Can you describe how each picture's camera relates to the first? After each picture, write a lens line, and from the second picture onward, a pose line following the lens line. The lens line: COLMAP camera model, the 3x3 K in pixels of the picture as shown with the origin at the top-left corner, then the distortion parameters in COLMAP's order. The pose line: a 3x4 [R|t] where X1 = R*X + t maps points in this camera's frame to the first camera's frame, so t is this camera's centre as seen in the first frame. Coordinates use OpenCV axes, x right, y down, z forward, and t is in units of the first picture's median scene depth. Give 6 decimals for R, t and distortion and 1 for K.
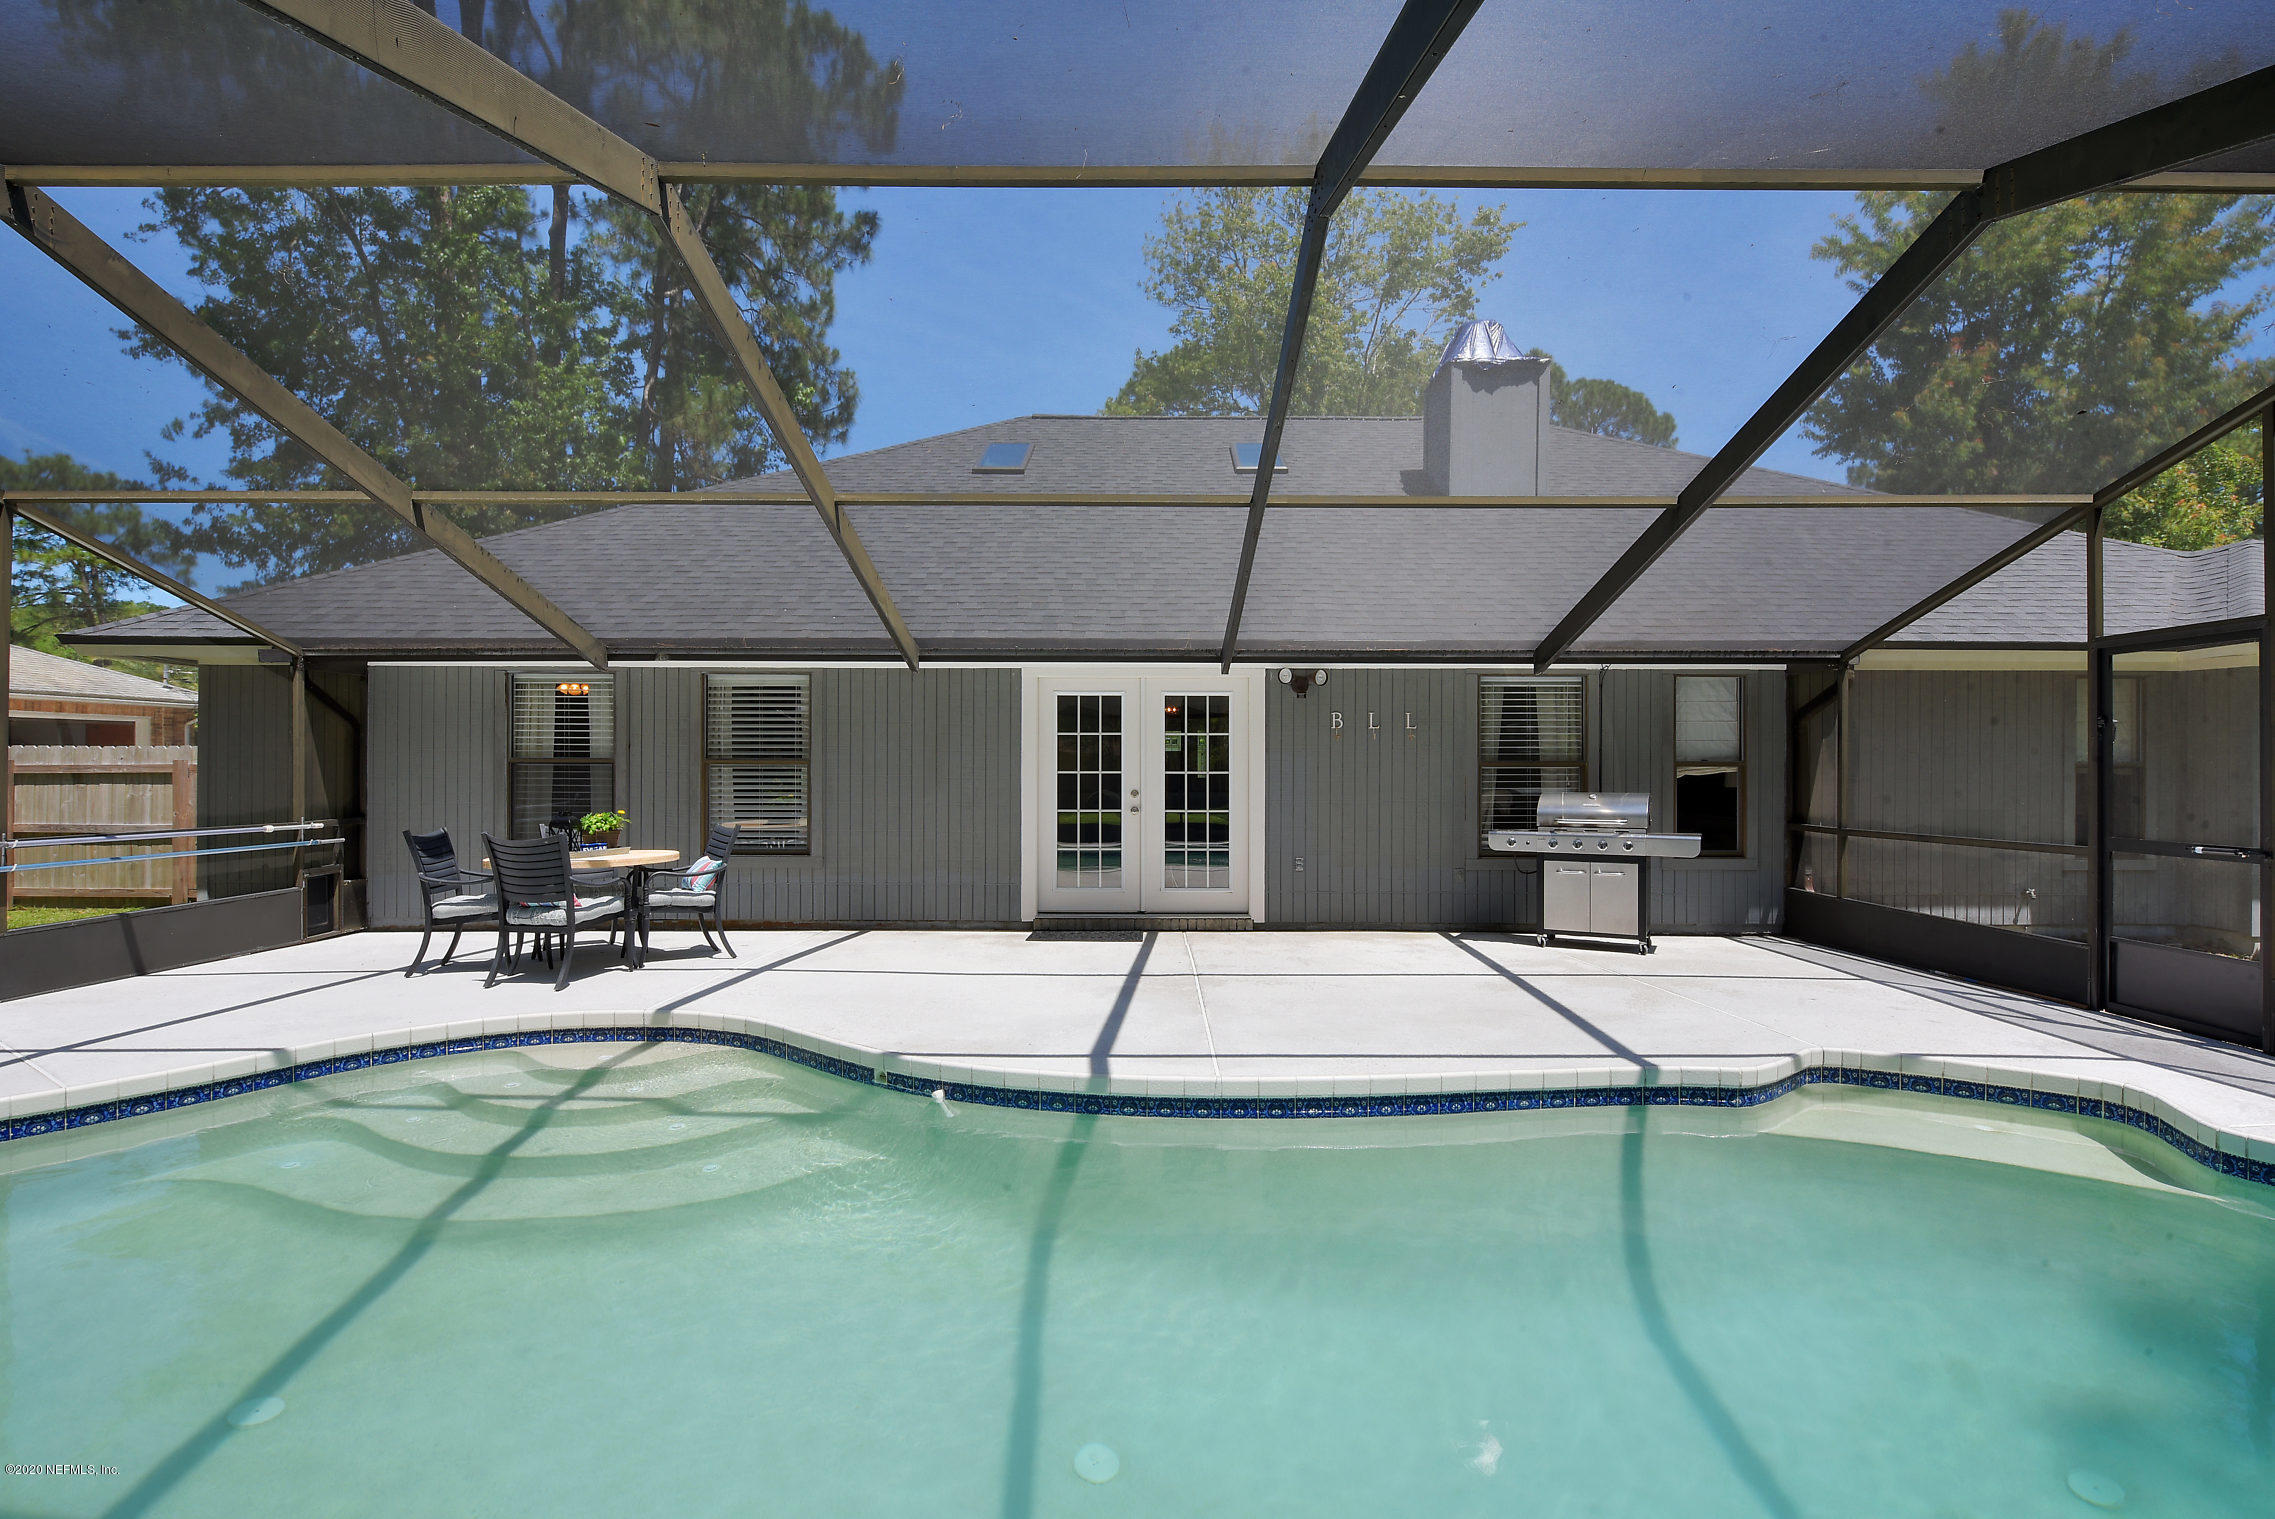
lens RADIAL K [[1061.7, 0, 1151.1], [0, 1061.7, 760.0], [0, 0, 1]] dist [-0.003751, -0.007519]
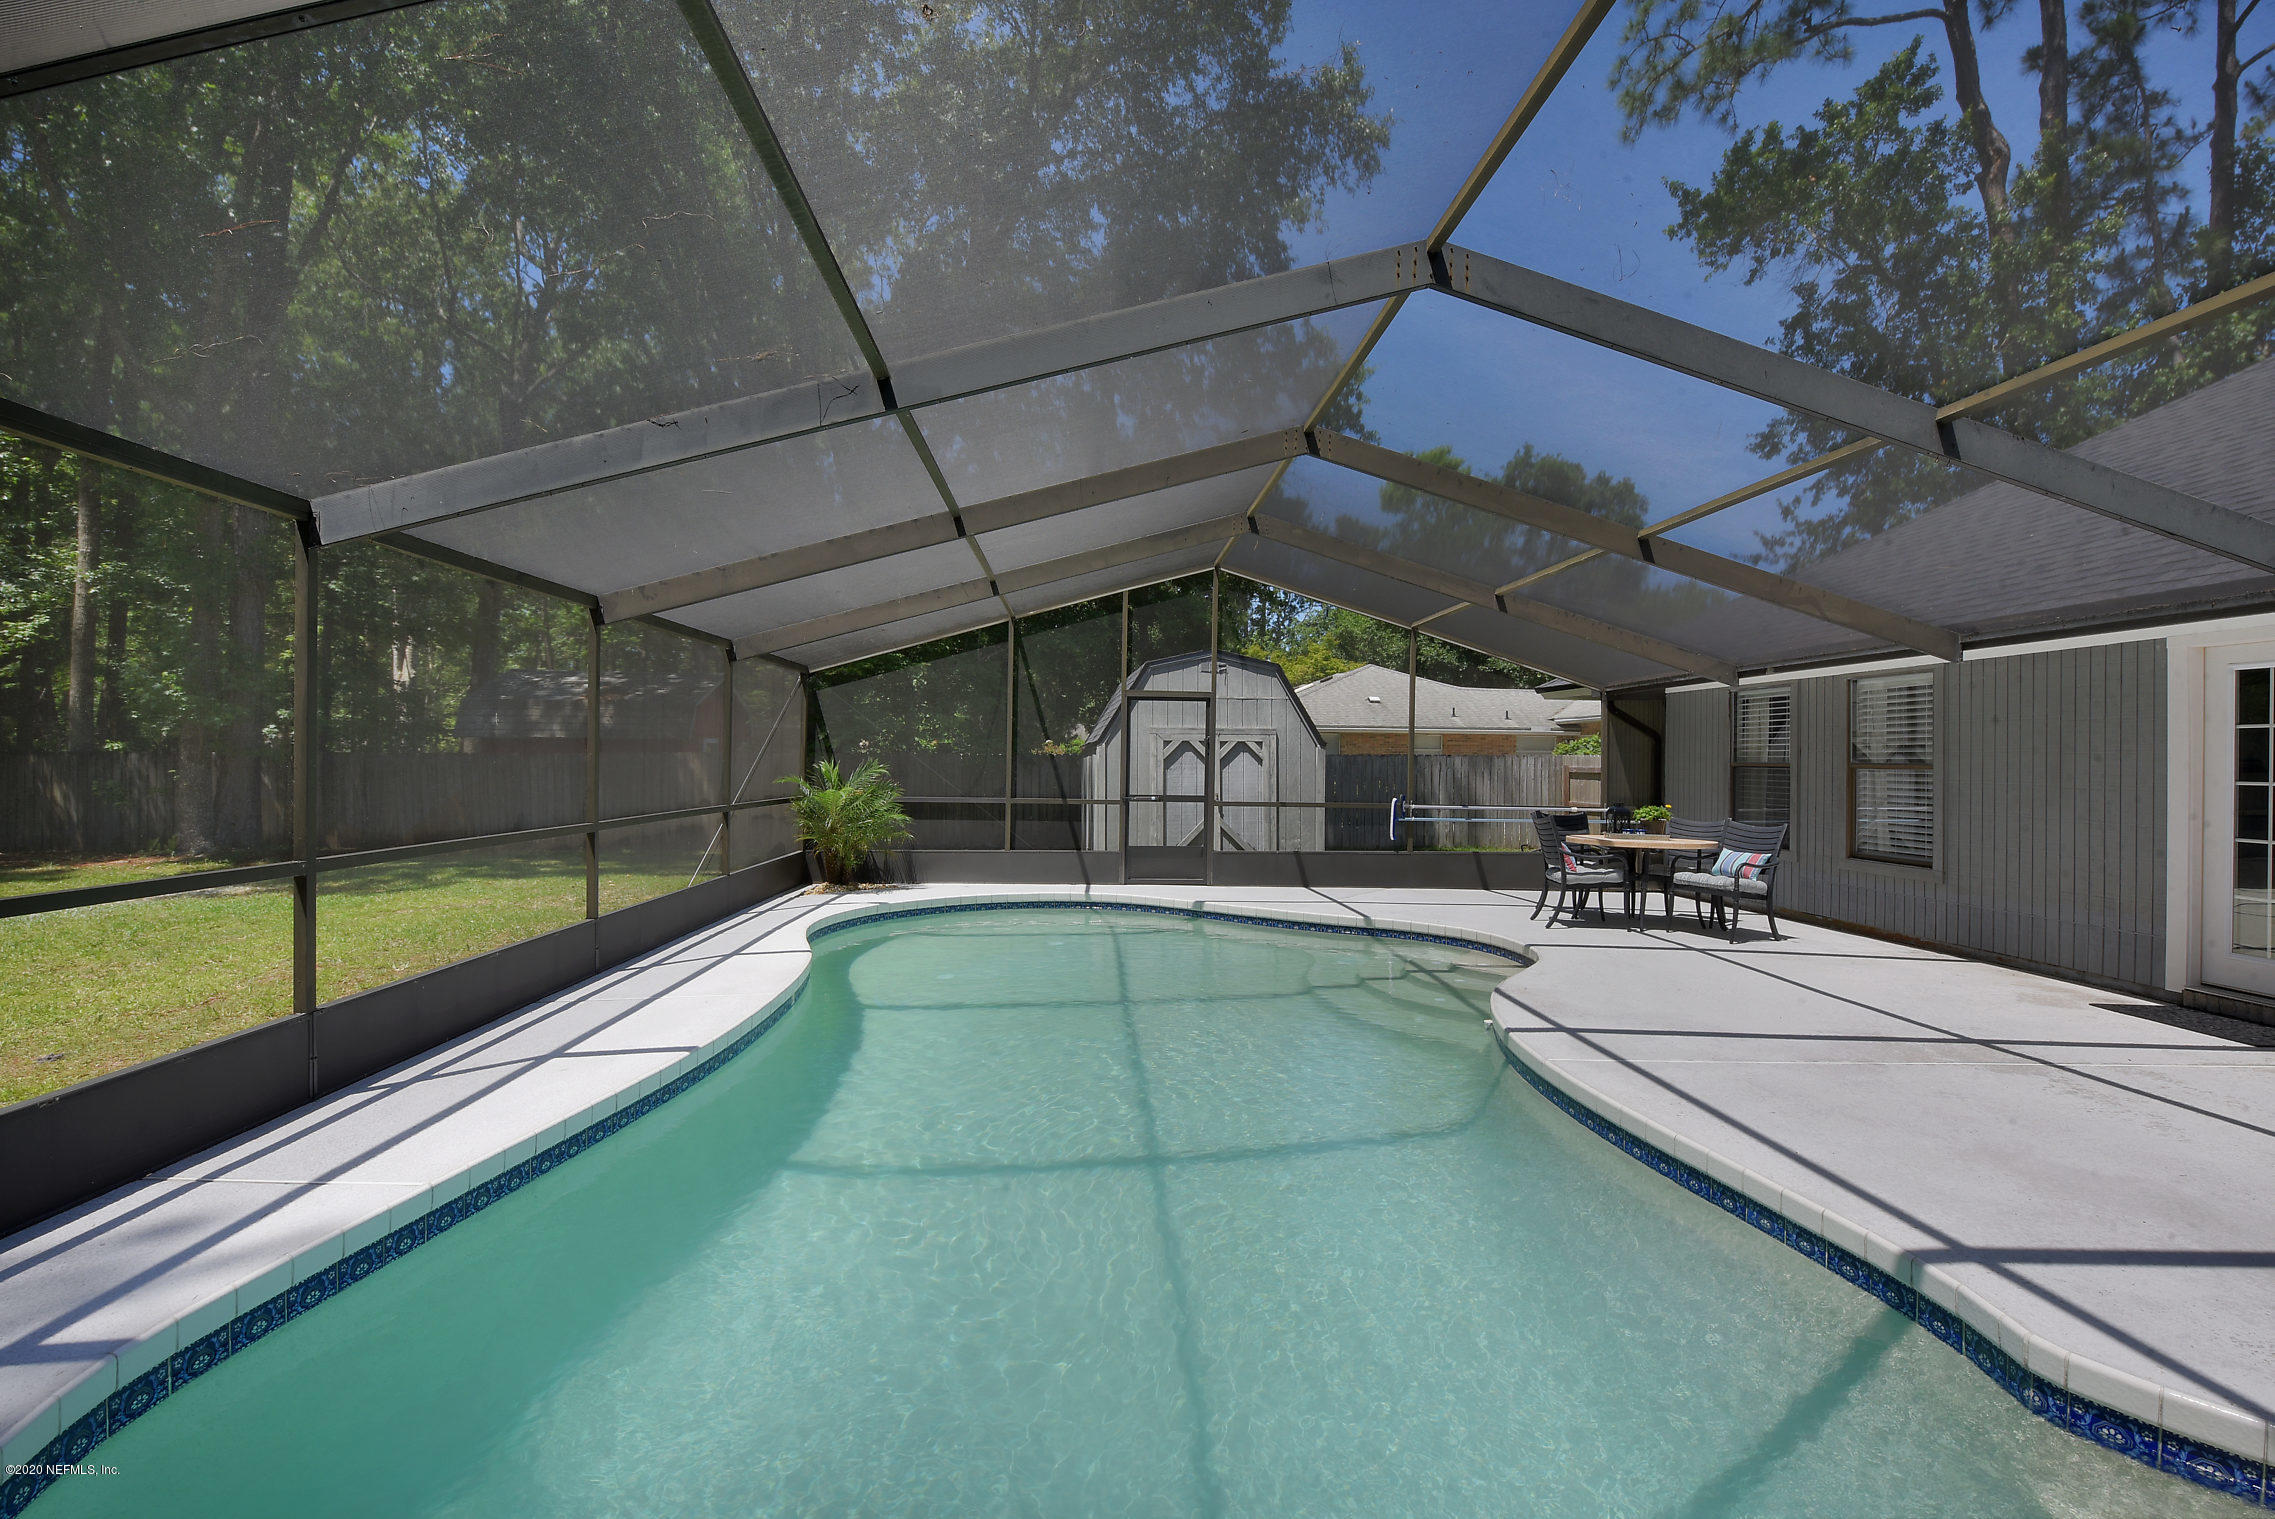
lens RADIAL K [[1048.8, 0, 1135.3], [0, 1048.8, 755.0], [0, 0, 1]] dist [-0.016035, 0.000591]
pose [[0.048517, -0.007663, -0.998793, 0.541179], [-0.004965, 0.999956, -0.007913, 0.002170], [0.998810, 0.005343, 0.048477, 0.266461]]
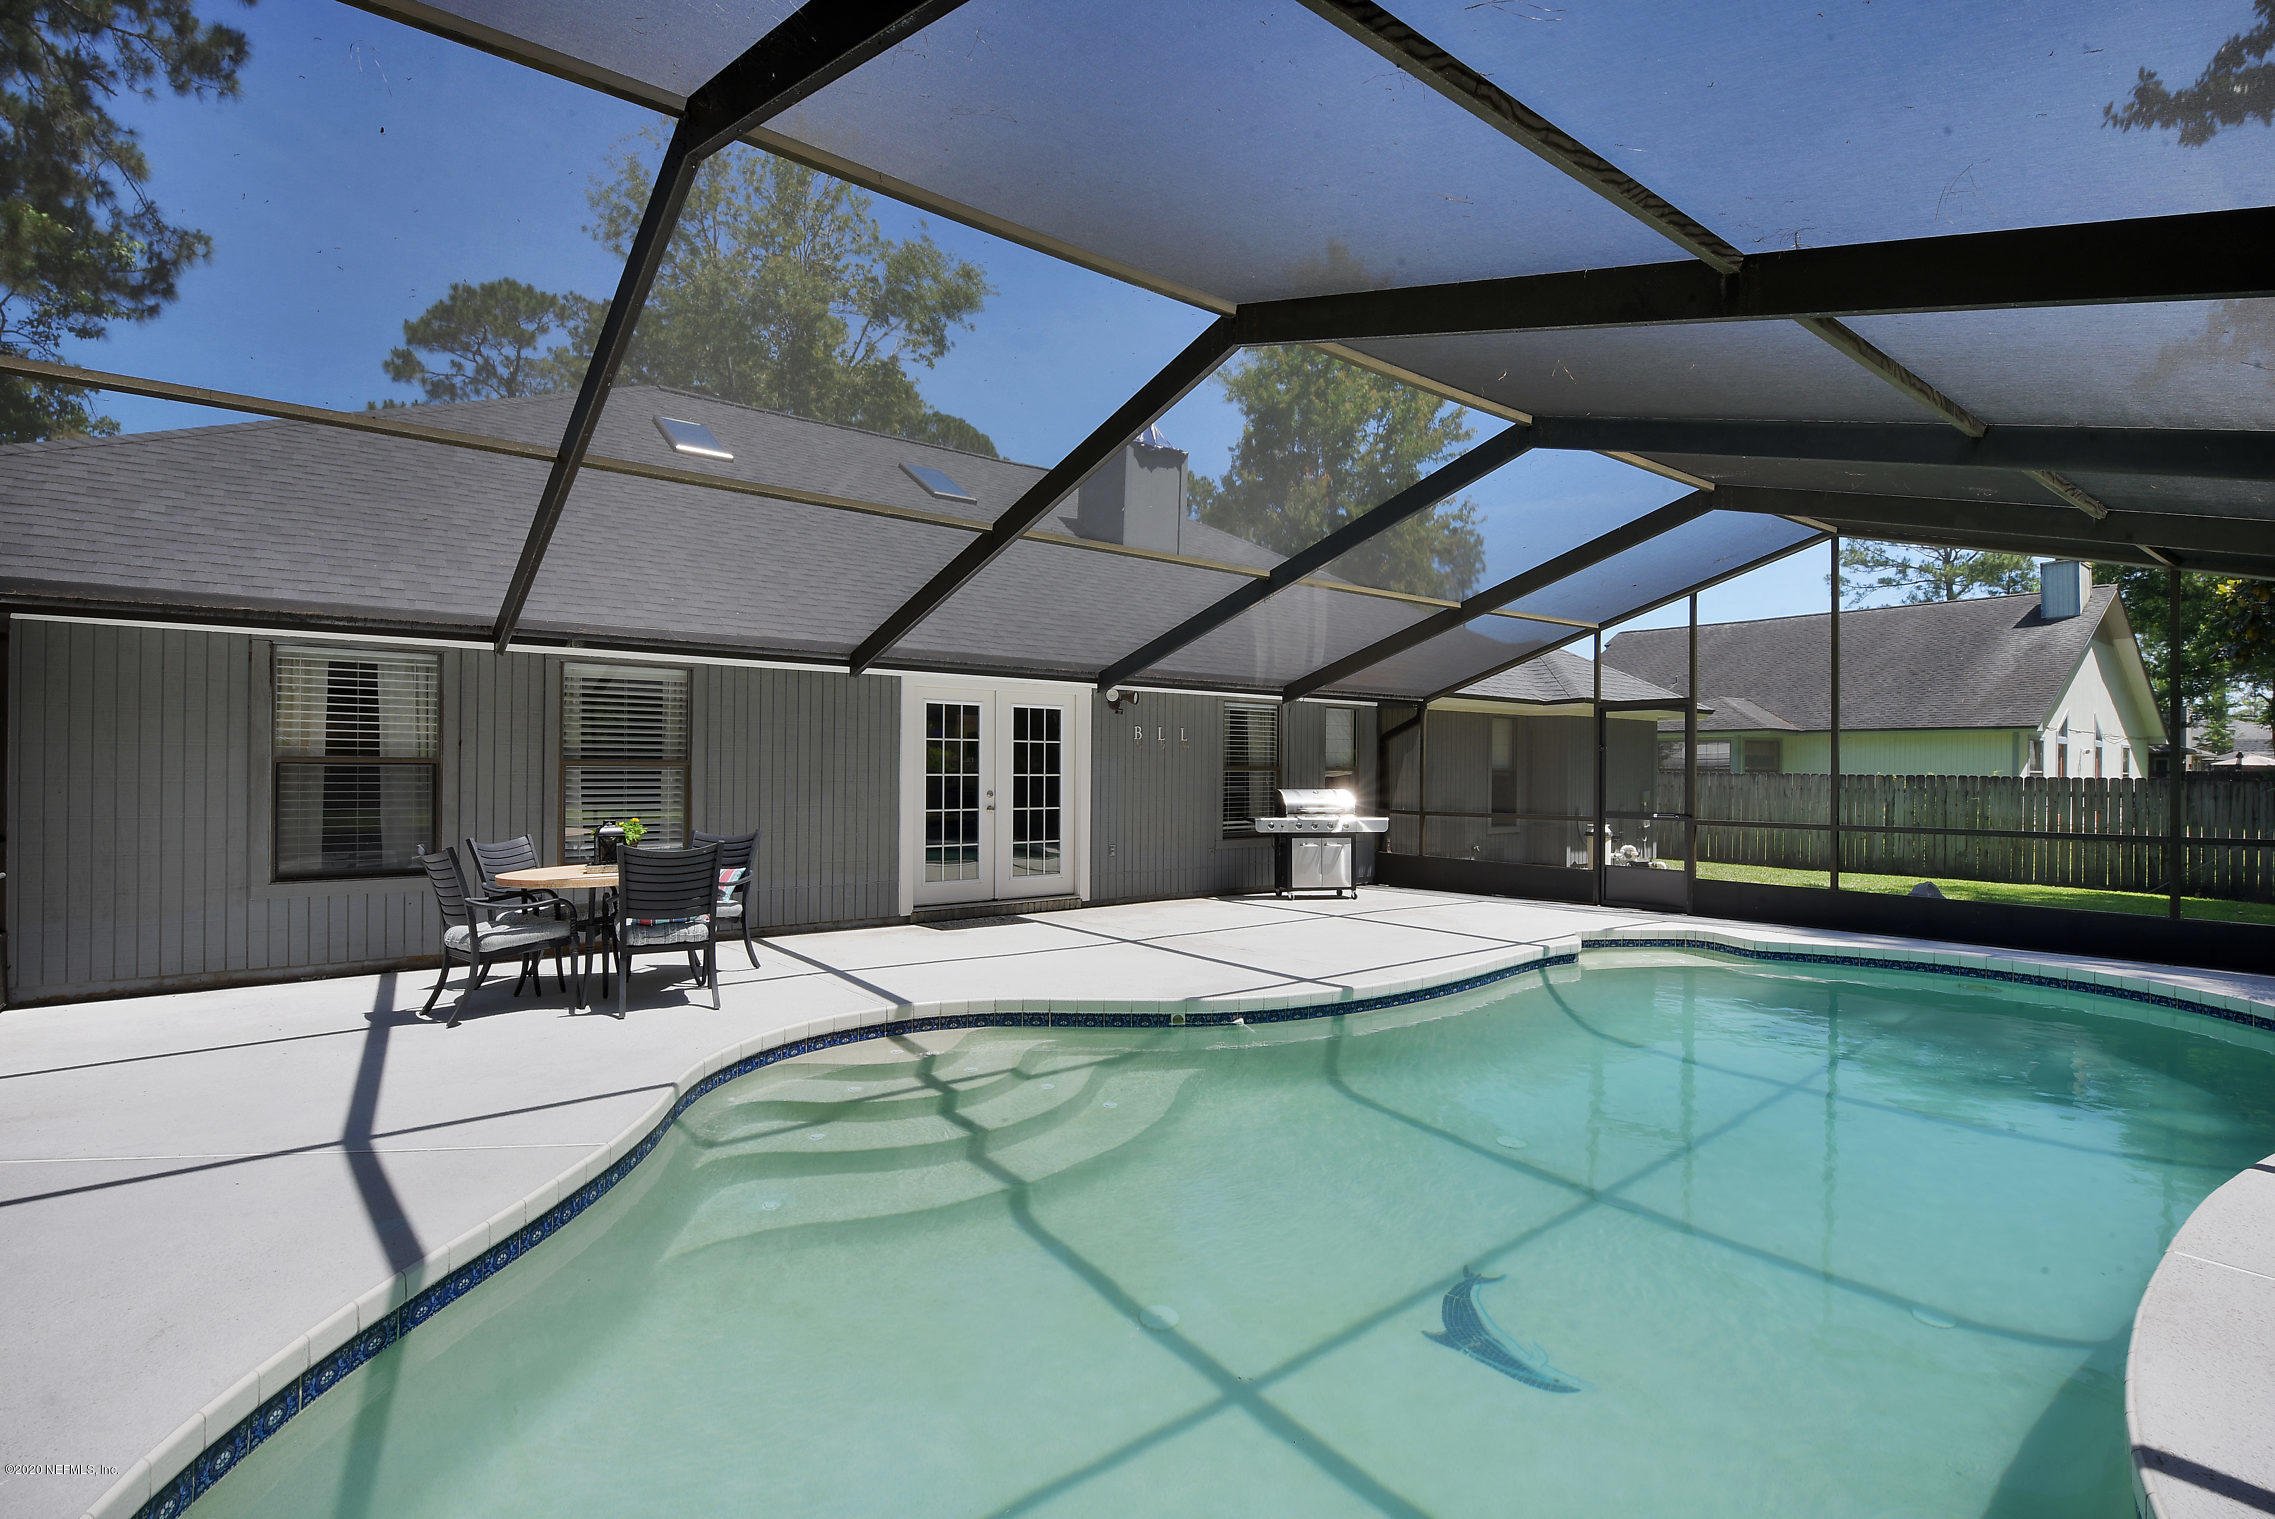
lens RADIAL K [[1061.7, 0, 1151.1], [0, 1061.7, 760.0], [0, 0, 1]] dist [-0.003751, -0.007519]
pose [[0.788214, 0.008429, 0.615343, -0.573435], [-0.008754, 0.999959, -0.002483, -0.002787], [-0.615339, -0.003430, 0.788255, 0.016263]]
